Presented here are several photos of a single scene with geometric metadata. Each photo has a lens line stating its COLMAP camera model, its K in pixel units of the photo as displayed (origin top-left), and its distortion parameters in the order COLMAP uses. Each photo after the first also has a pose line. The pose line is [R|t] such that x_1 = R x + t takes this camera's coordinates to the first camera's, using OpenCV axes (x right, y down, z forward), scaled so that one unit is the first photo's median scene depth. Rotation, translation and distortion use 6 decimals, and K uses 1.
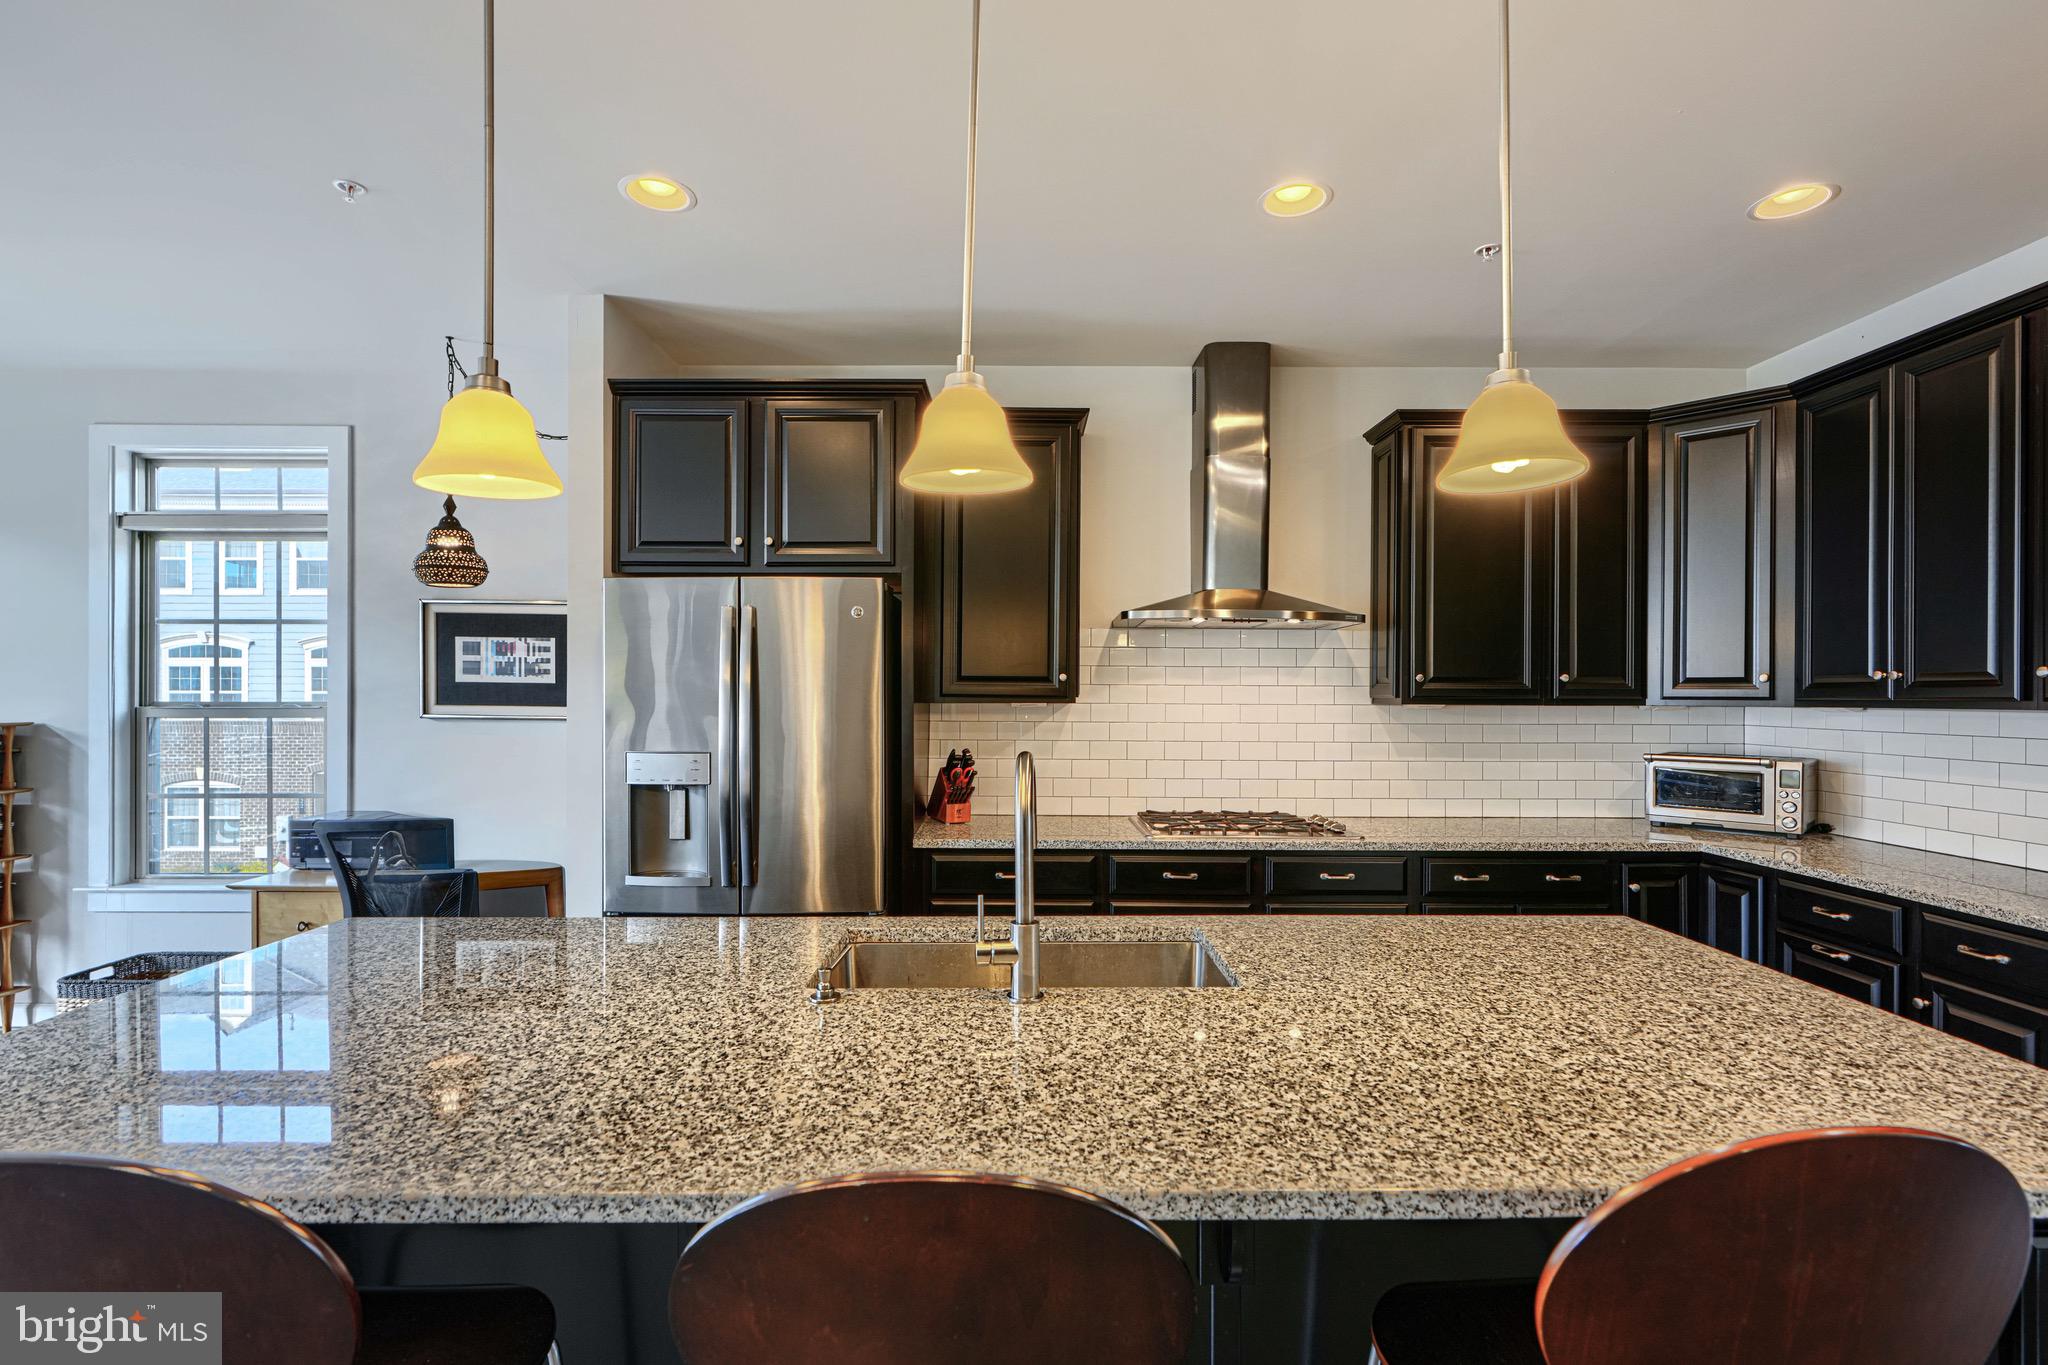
lens RADIAL K [[933.5, 0, 1025.6], [0, 933.5, 692.4], [0, 0, 1]] dist [0.000269, -0.000761]
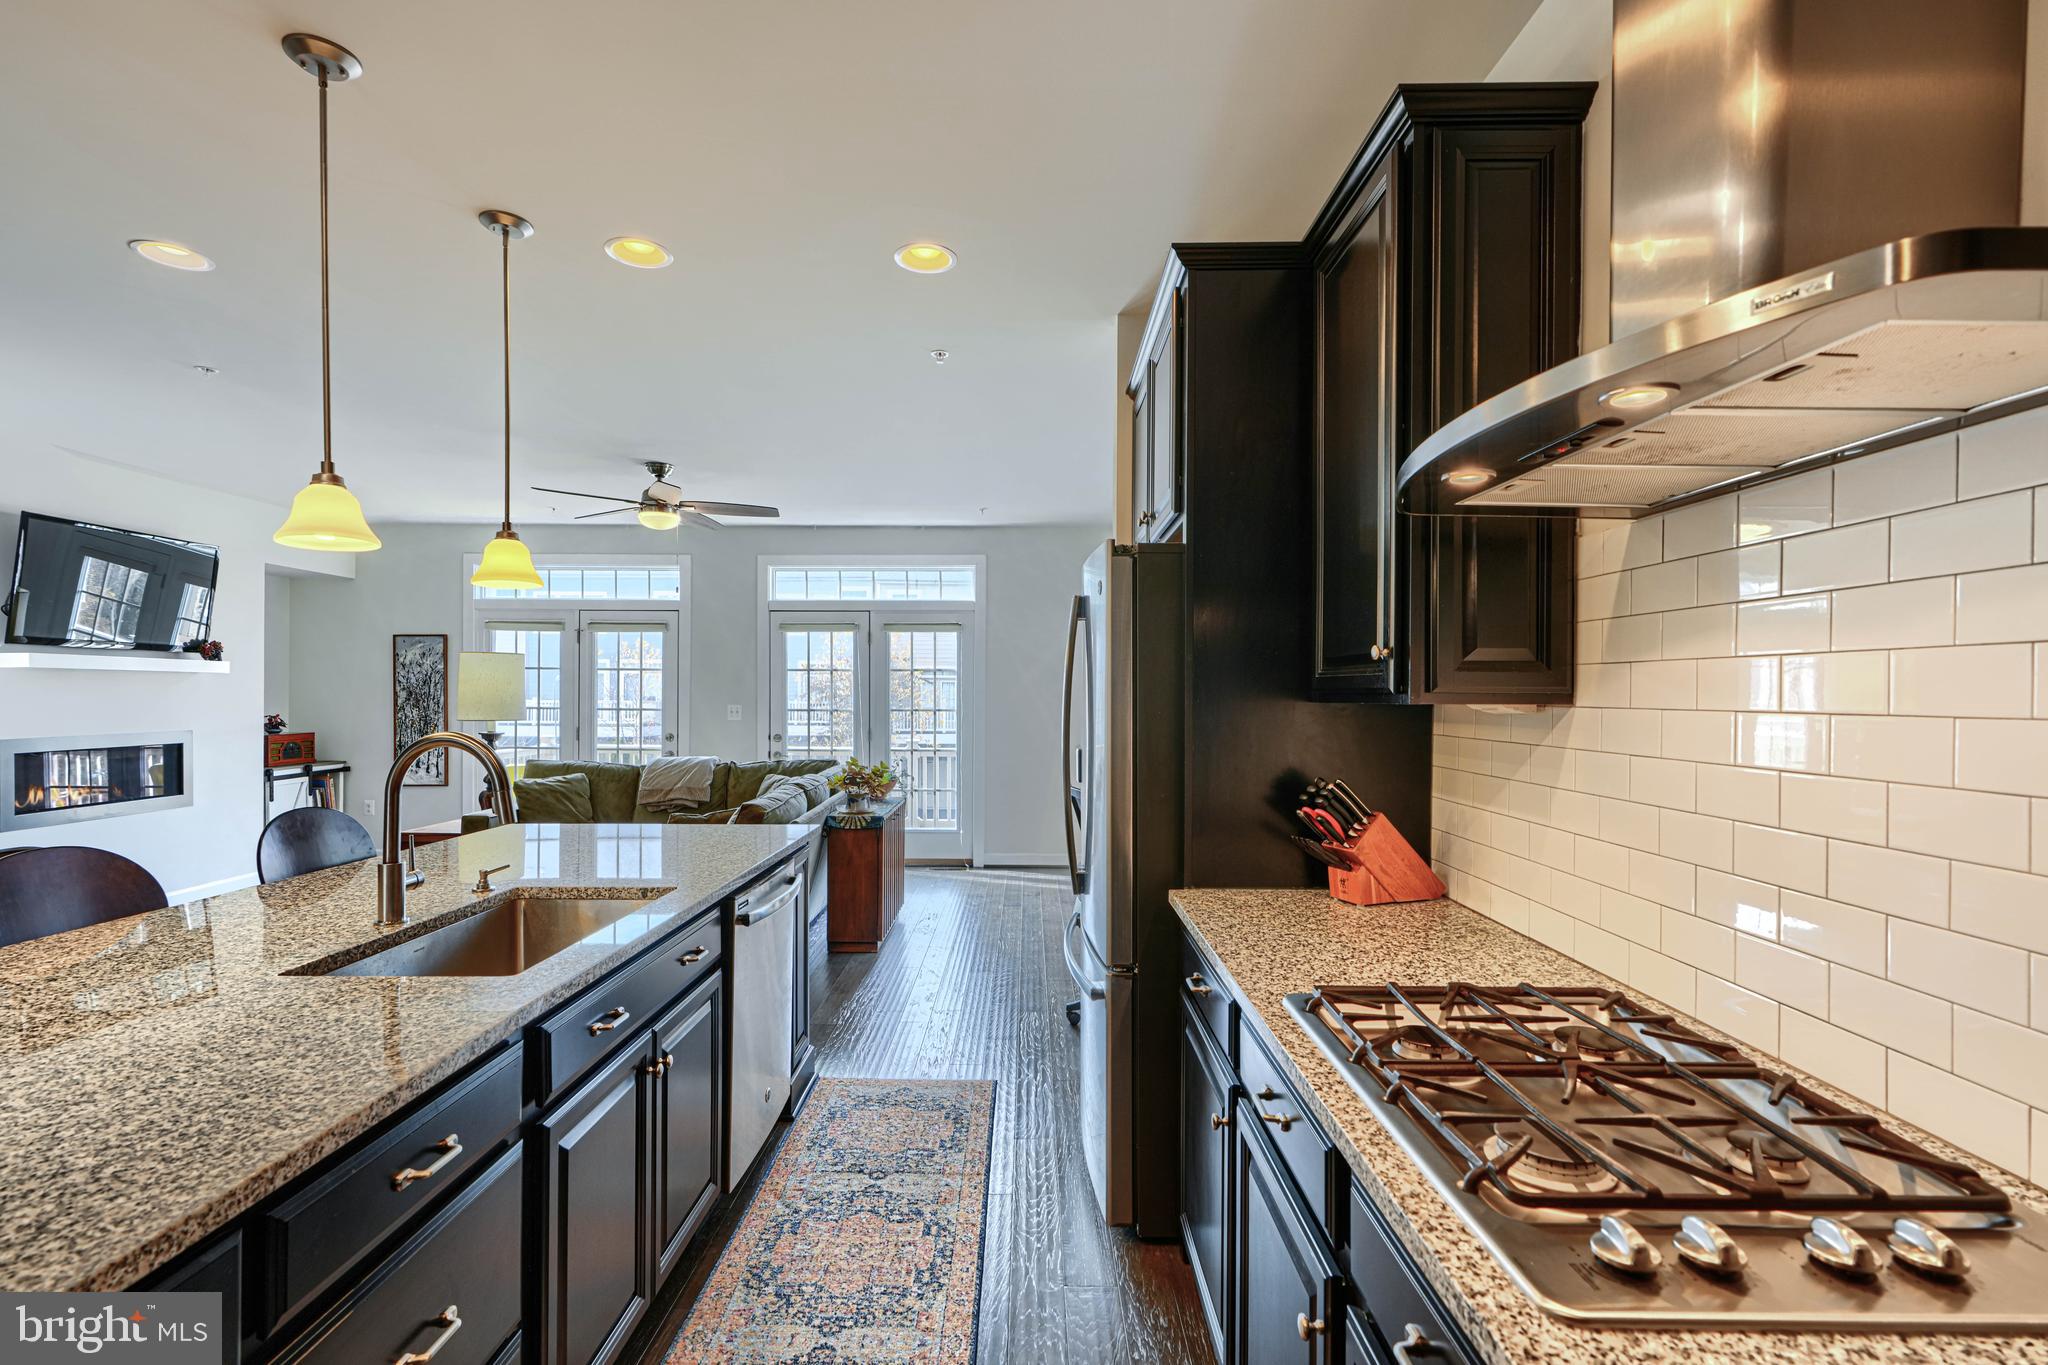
lens RADIAL K [[933.5, 0, 1025.6], [0, 933.5, 692.4], [0, 0, 1]] dist [0.000269, -0.000761]
pose [[-0.014343, -0.004637, -0.999886, 0.568908], [-0.001823, 0.999988, -0.004612, 0.008223], [0.999895, 0.001756, -0.014351, 0.850617]]
